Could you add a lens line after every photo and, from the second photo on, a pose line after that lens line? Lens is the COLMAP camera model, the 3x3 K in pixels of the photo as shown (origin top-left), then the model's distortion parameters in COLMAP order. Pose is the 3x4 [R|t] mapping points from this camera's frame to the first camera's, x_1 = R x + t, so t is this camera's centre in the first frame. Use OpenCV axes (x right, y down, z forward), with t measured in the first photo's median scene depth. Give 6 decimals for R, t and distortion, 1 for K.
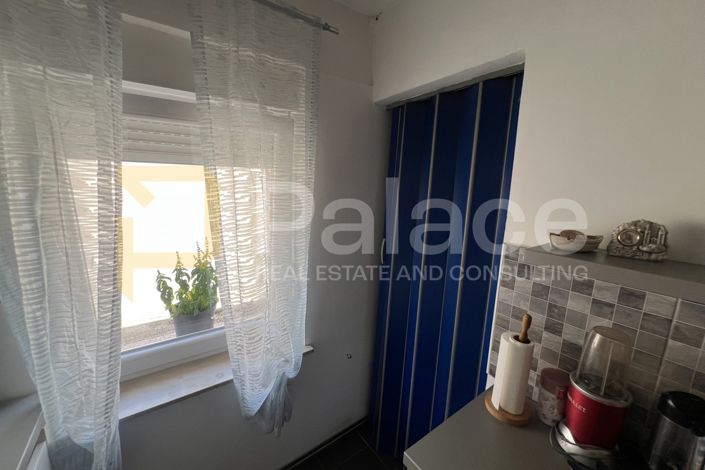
lens RADIAL K [[283.2, 0, 350.2], [0, 283.2, 229.7], [0, 0, 1]] dist [-0.000149, 0.000244]
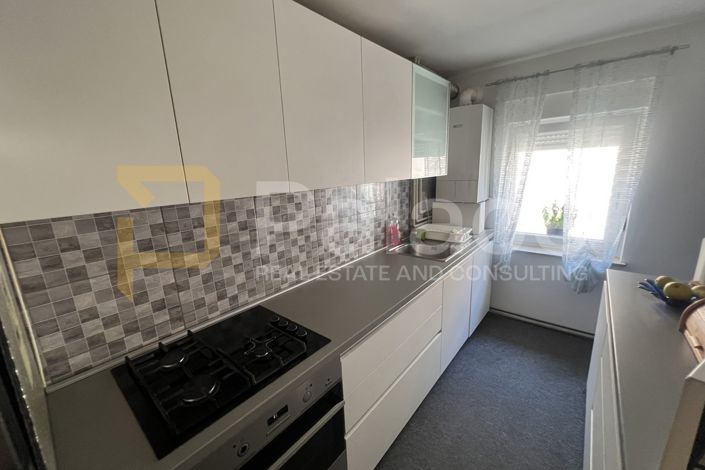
lens RADIAL K [[283.2, 0, 349.3], [0, 283.2, 233.9], [0, 0, 1]] dist [-0.000149, 0.000244]
pose [[0.257153, 0.157122, -0.953512, 1.180208], [-0.131129, 0.983241, 0.126657, 0.350411], [0.957433, 0.092463, 0.273446, -1.106360]]
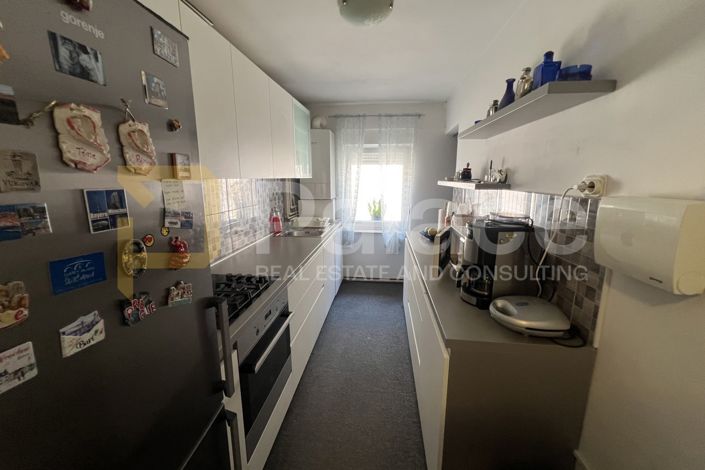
lens RADIAL K [[283.2, 0, 352.7], [0, 283.2, 232.8], [0, 0, 1]] dist [-0.000149, 0.000244]
pose [[0.751910, 0.078310, -0.654598, 1.525338], [-0.087886, 0.995964, 0.018196, 0.558721], [0.653381, 0.043849, 0.755758, -1.751645]]
